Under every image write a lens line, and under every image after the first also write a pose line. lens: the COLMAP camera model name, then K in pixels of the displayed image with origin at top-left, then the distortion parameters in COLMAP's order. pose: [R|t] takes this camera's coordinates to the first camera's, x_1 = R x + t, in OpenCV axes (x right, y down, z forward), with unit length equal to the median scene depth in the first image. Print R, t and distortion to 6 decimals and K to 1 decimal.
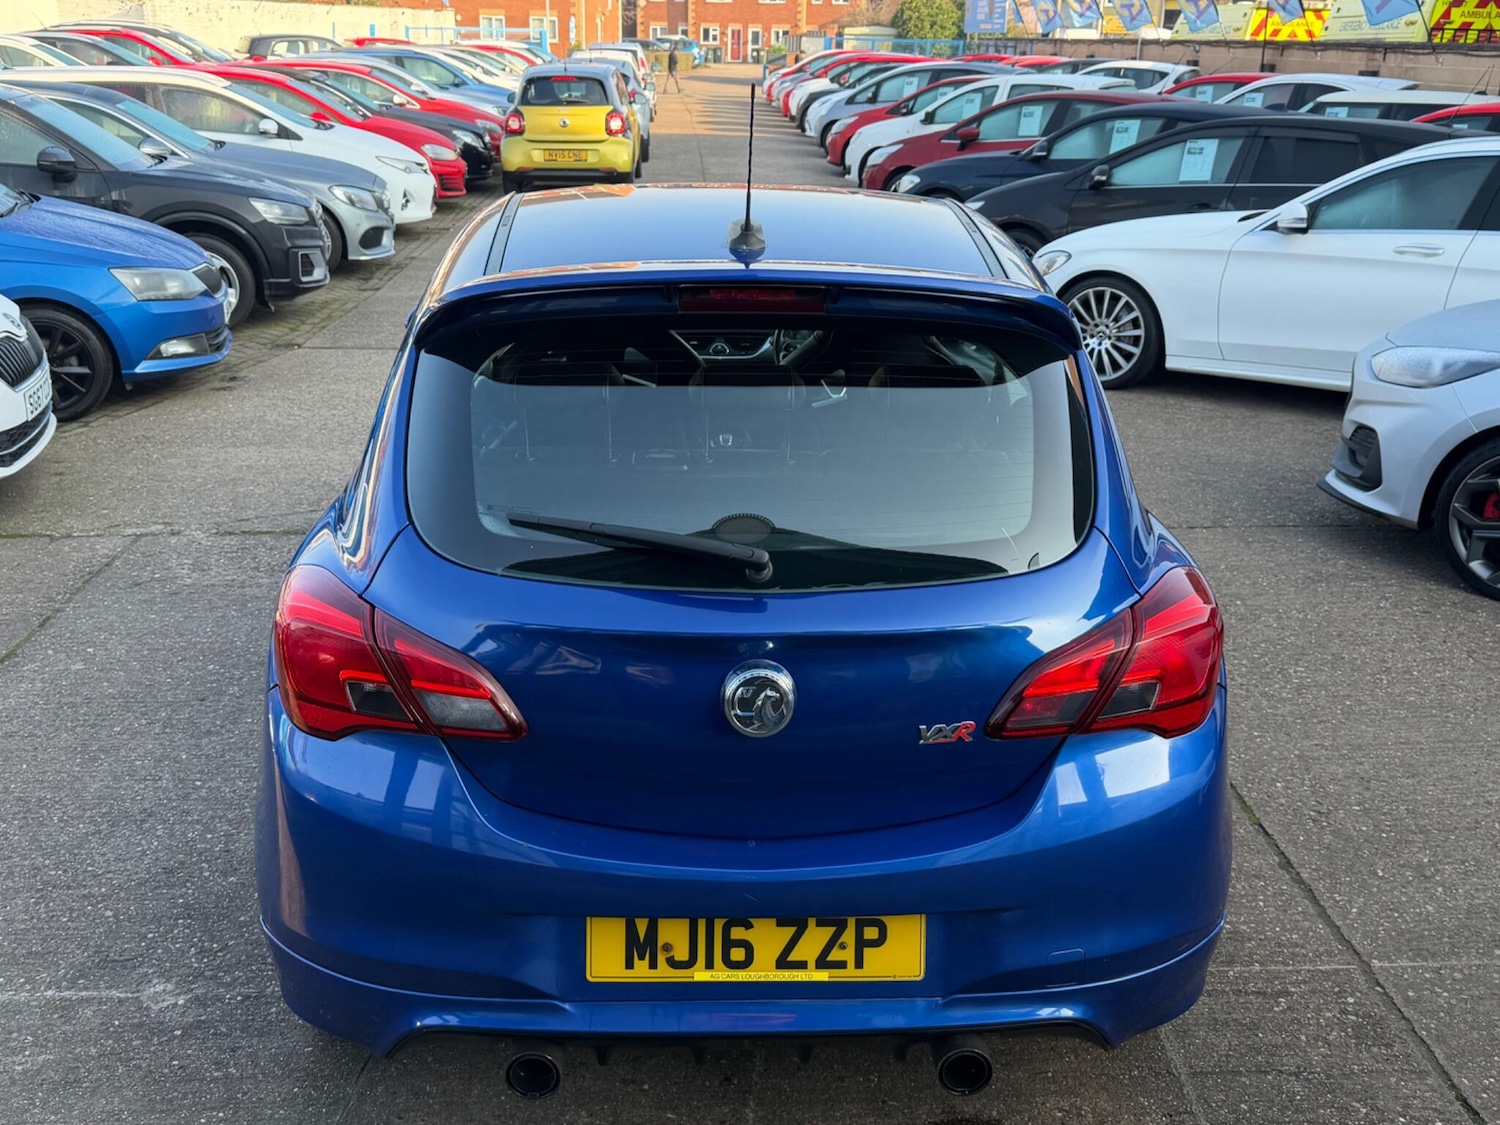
lens RADIAL K [[1340.0, 0, 750.0], [0, 1340.0, 562.5], [0, 0, 1]] dist [0.071985, -0.093981]
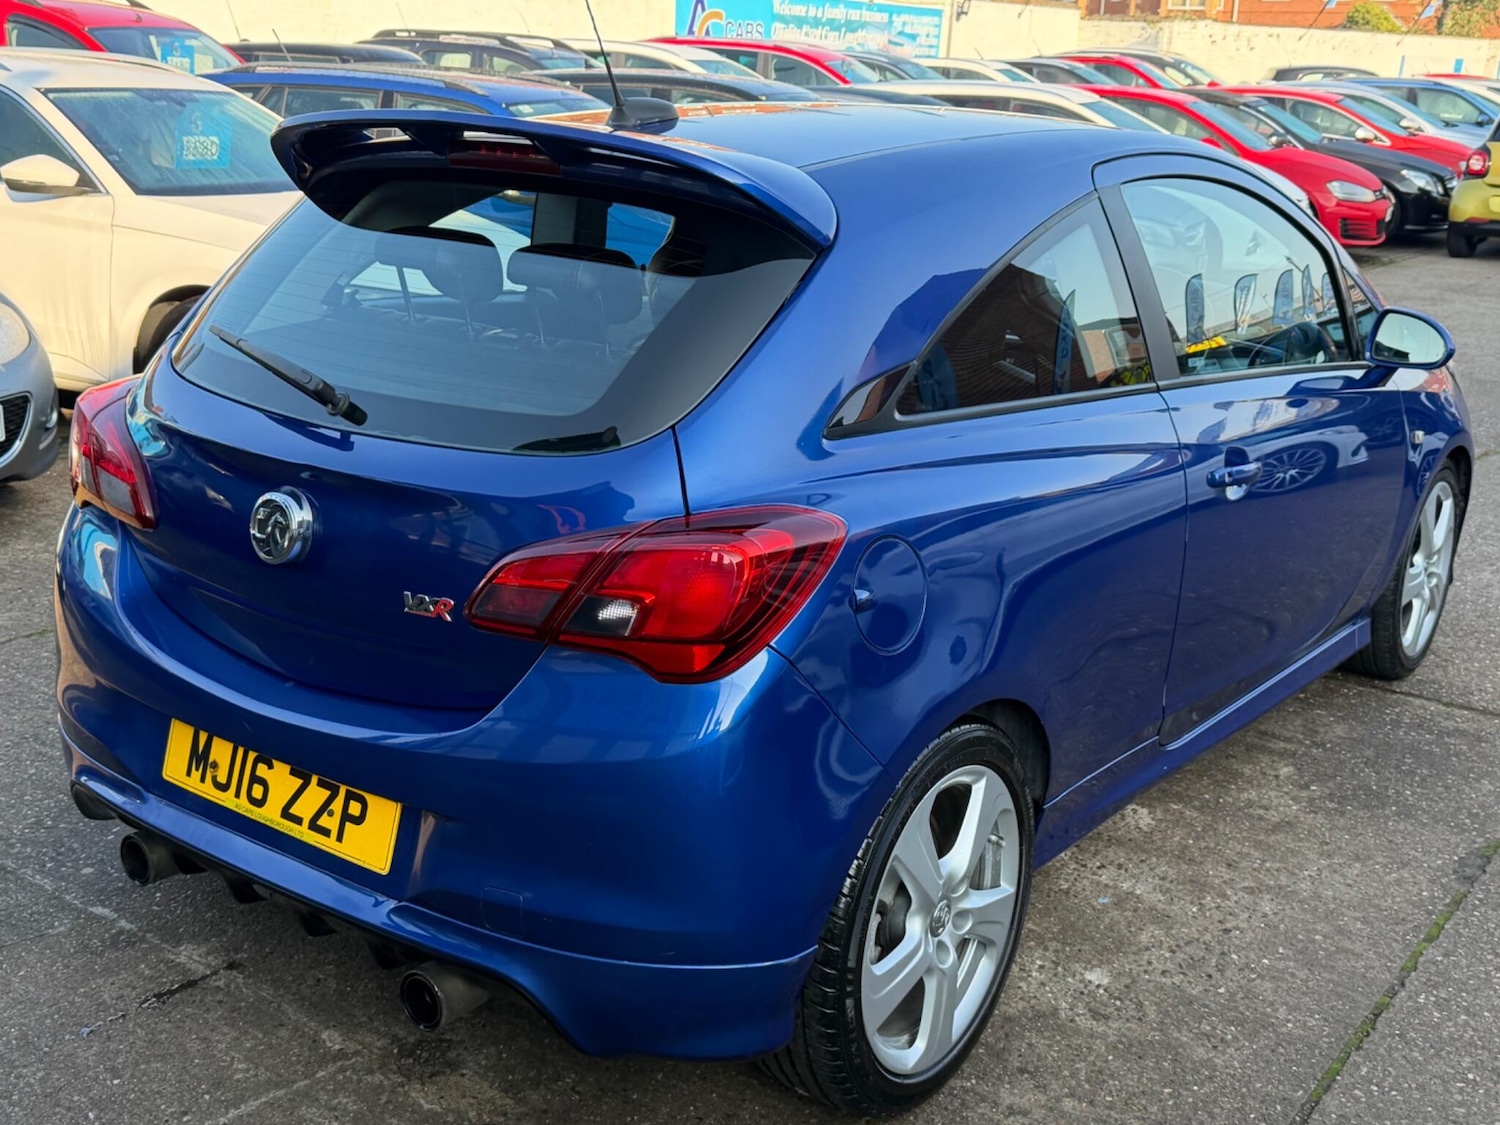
lens RADIAL K [[1643.6, 0, 714.2], [0, 1643.6, 556.7], [0, 0, 1]] dist [0.102072, -0.202891]
pose [[0.783329, 0.188311, -0.592397, 0.111715], [-0.239628, 0.970830, -0.008254, 0.006450], [0.573563, 0.148420, 0.805604, 0.022554]]
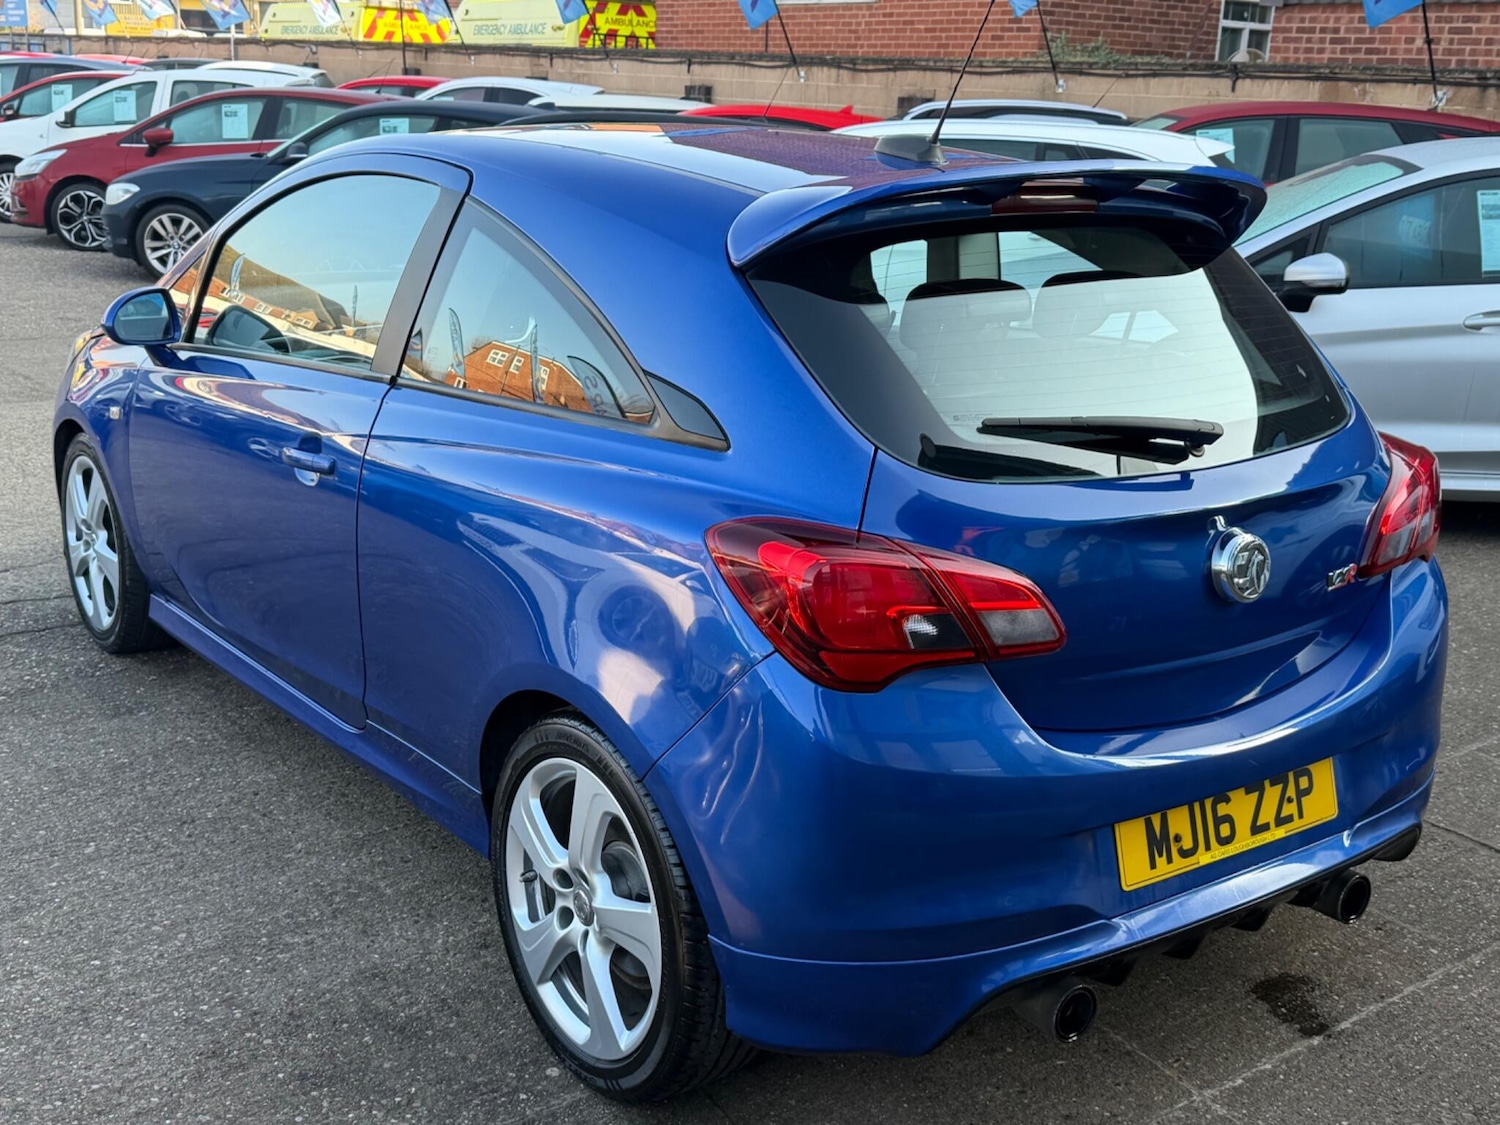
lens RADIAL K [[1643.6, 0, 714.2], [0, 1643.6, 556.7], [0, 0, 1]] dist [0.102072, -0.202891]
pose [[0.833747, -0.138627, 0.534461, -0.115434], [0.175439, 0.984319, -0.018371, 0.005190], [-0.523534, 0.109082, 0.844993, 0.014592]]
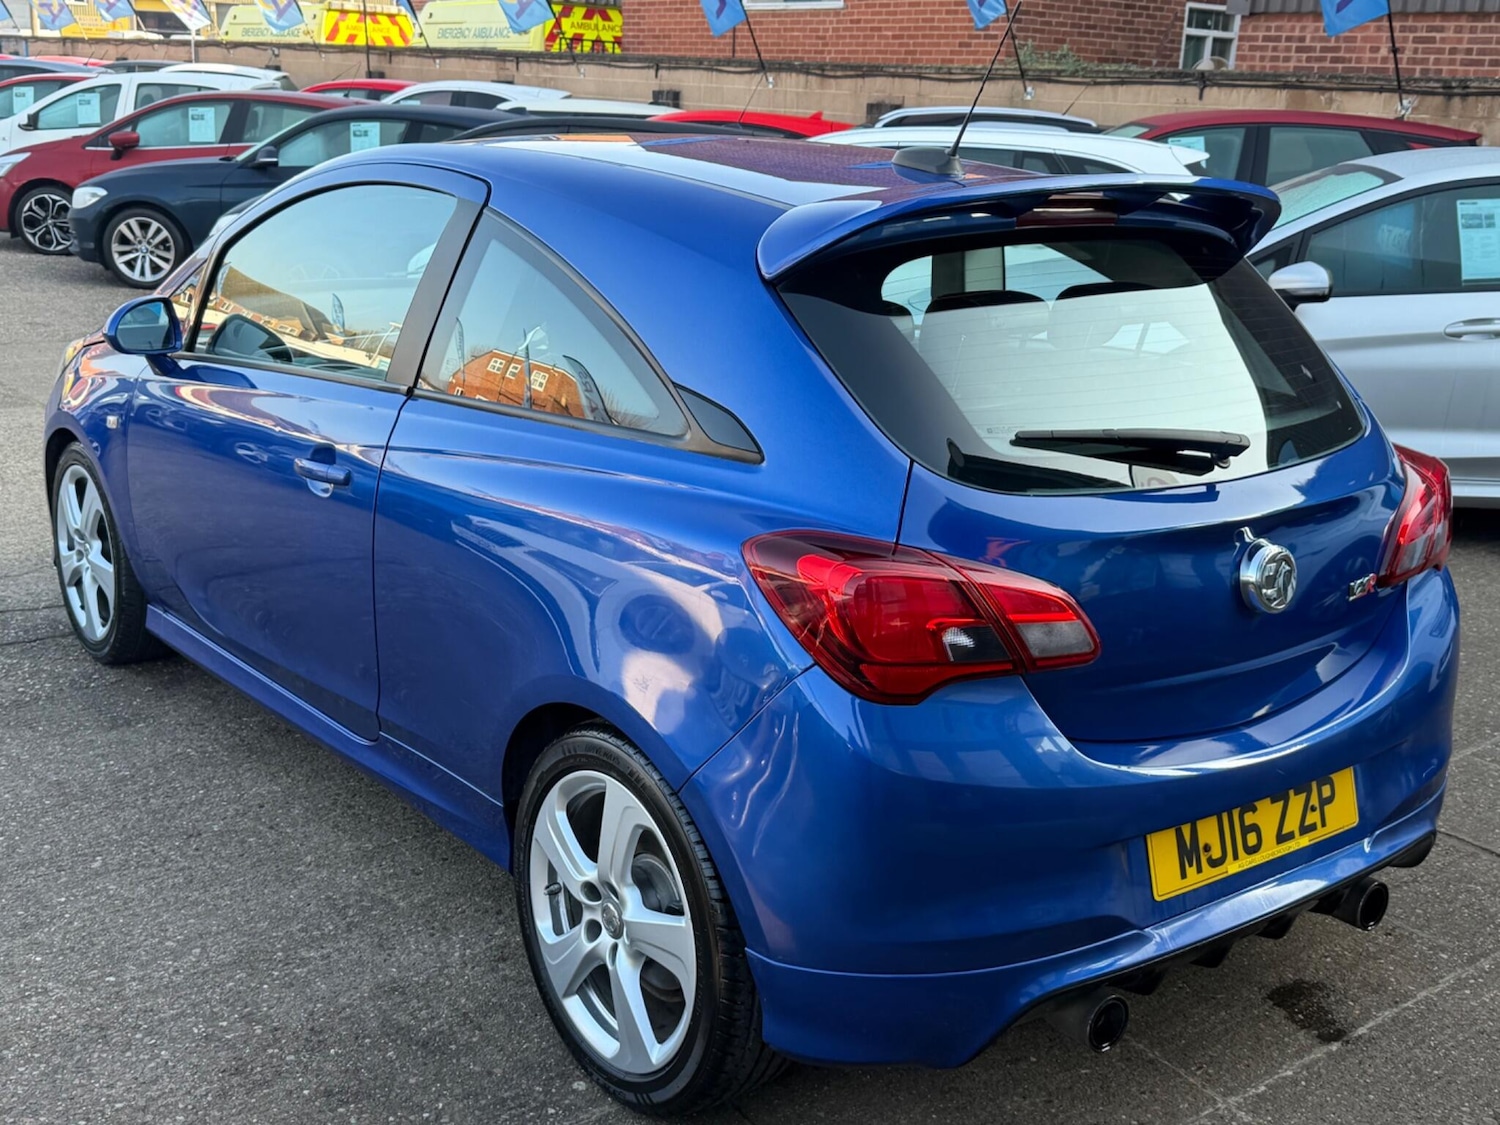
lens RADIAL K [[1643.6, 0, 714.2], [0, 1643.6, 556.7], [0, 0, 1]] dist [0.102072, -0.202891]
pose [[0.820286, -0.139441, 0.554695, -0.120493], [0.178298, 0.983841, -0.016347, 0.003336], [-0.543452, 0.112310, 0.831893, 0.017870]]
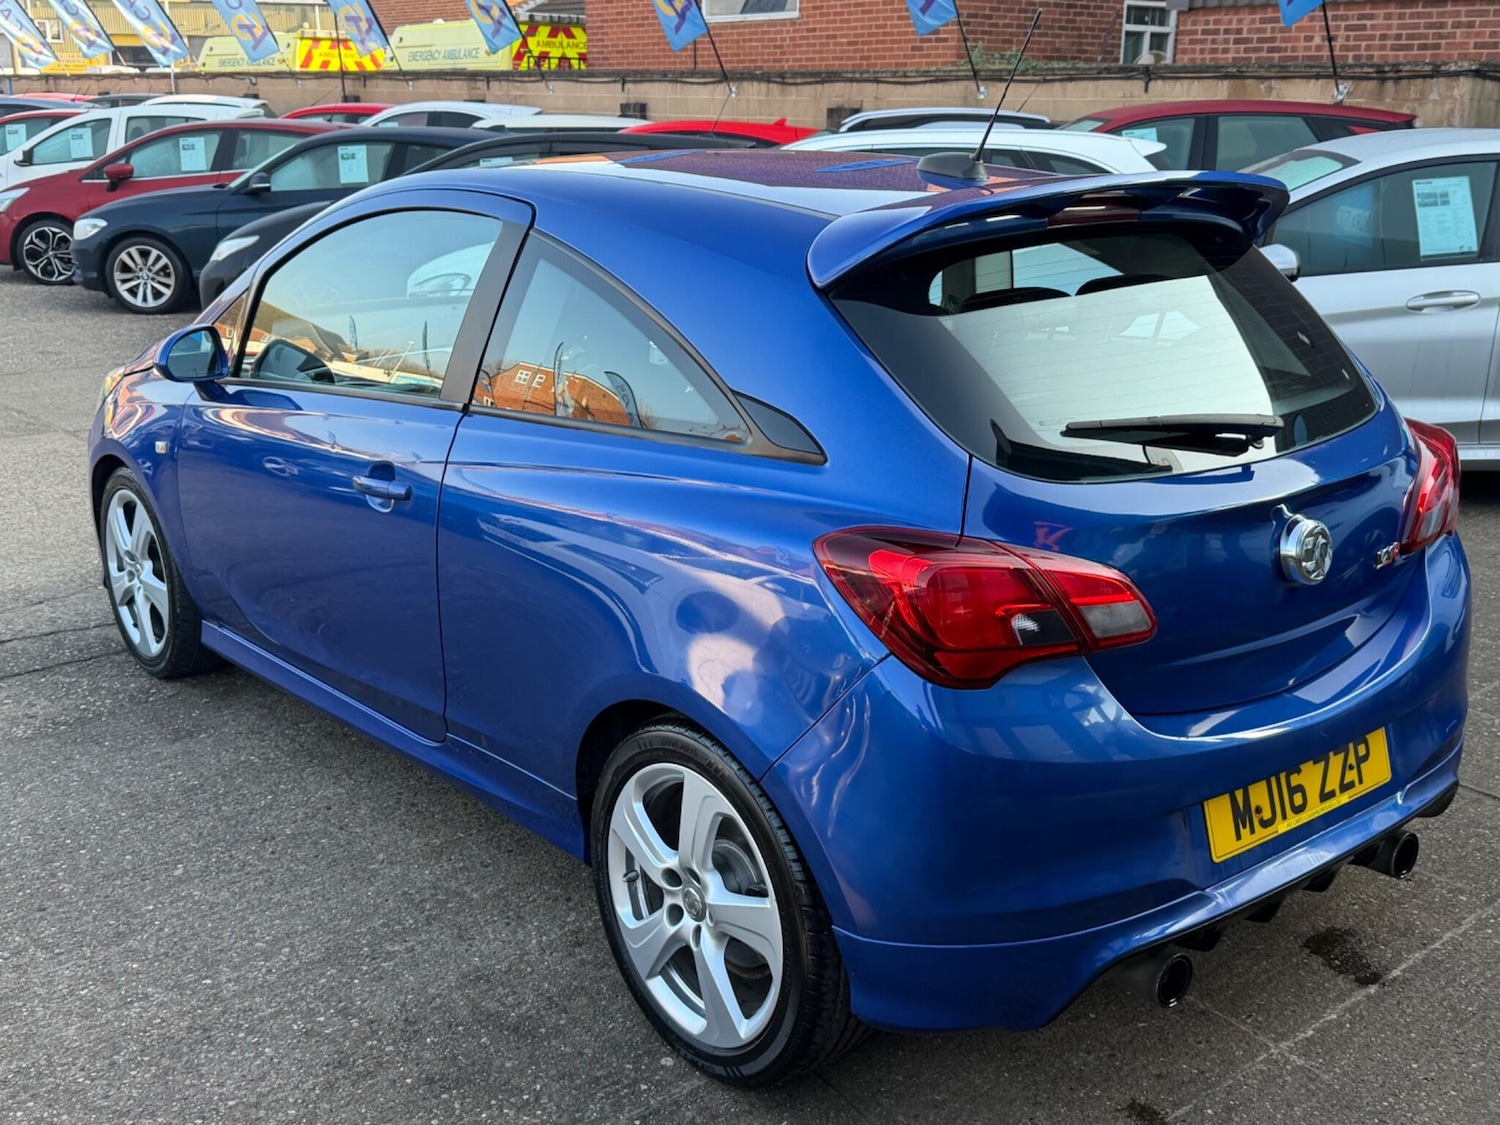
lens RADIAL K [[1559.6, 0, 714.5], [0, 1559.6, 566.8], [0, 0, 1]] dist [0.105819, -0.210653]
pose [[0.803602, -0.183354, 0.566221, -0.126791], [0.221739, 0.975106, 0.001059, 0.000560], [-0.552319, 0.124703, 0.824253, 0.023102]]
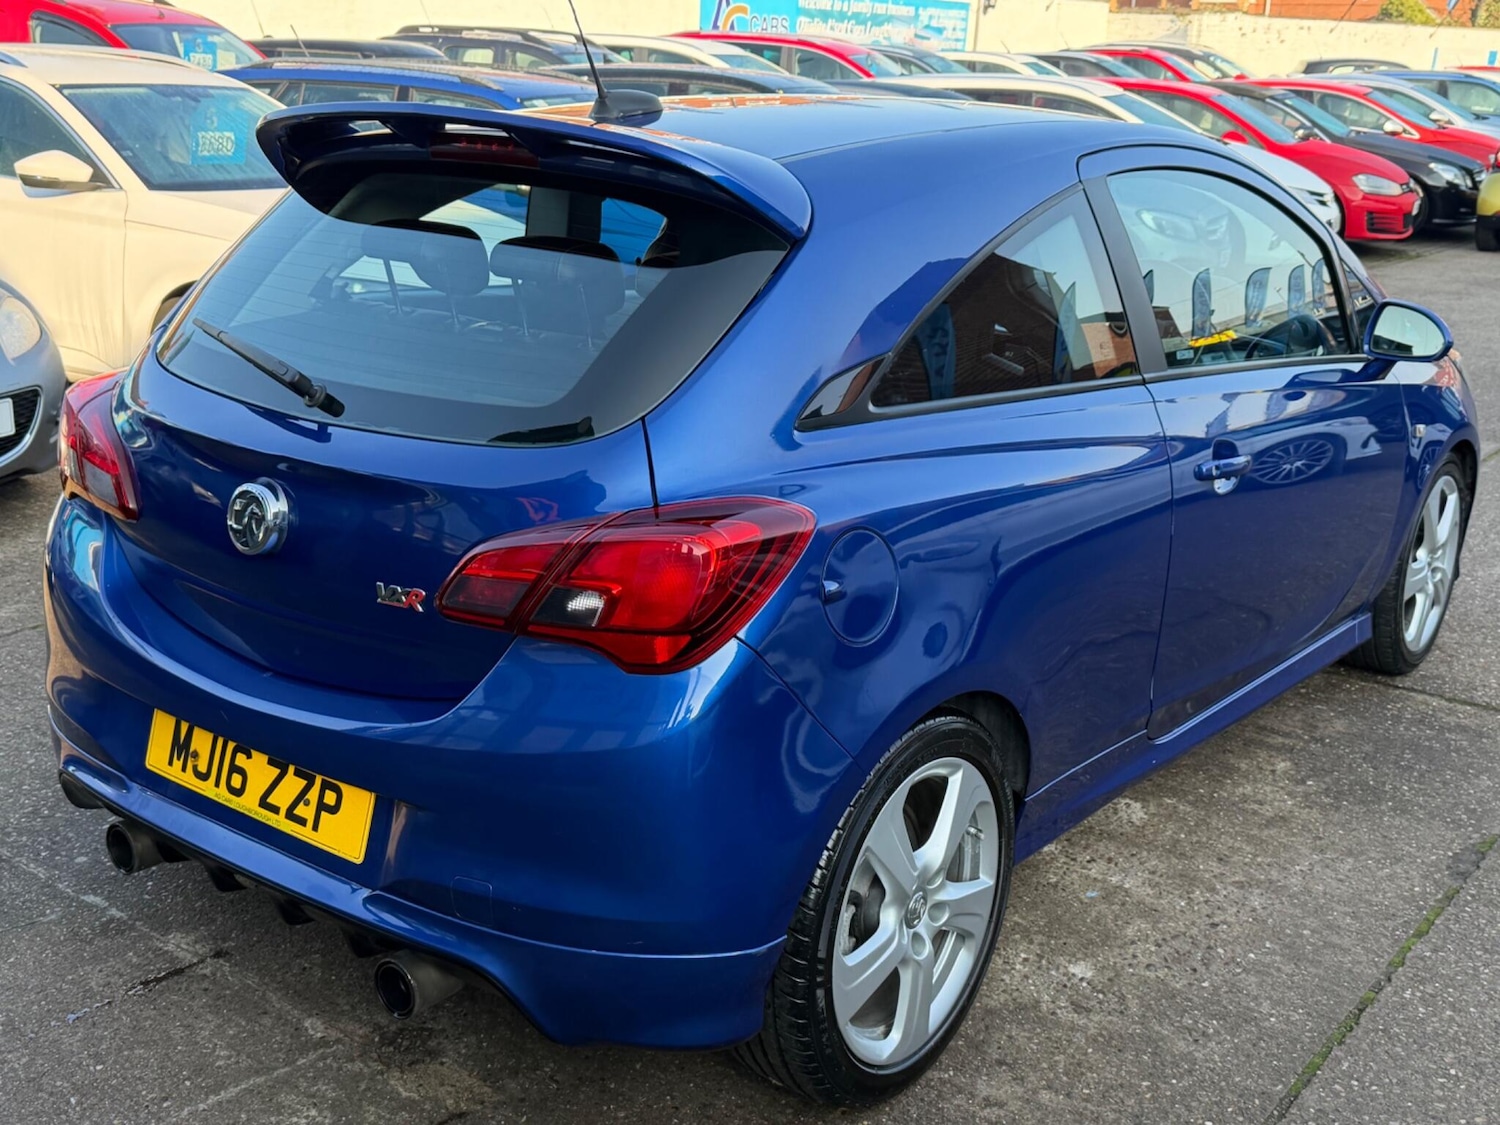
lens RADIAL K [[1643.6, 0, 714.2], [0, 1643.6, 556.7], [0, 0, 1]] dist [0.102072, -0.202891]
pose [[0.772956, 0.191328, -0.604924, 0.115524], [-0.241350, 0.970437, -0.001456, 0.005663], [0.586762, 0.147124, 0.796282, 0.024943]]
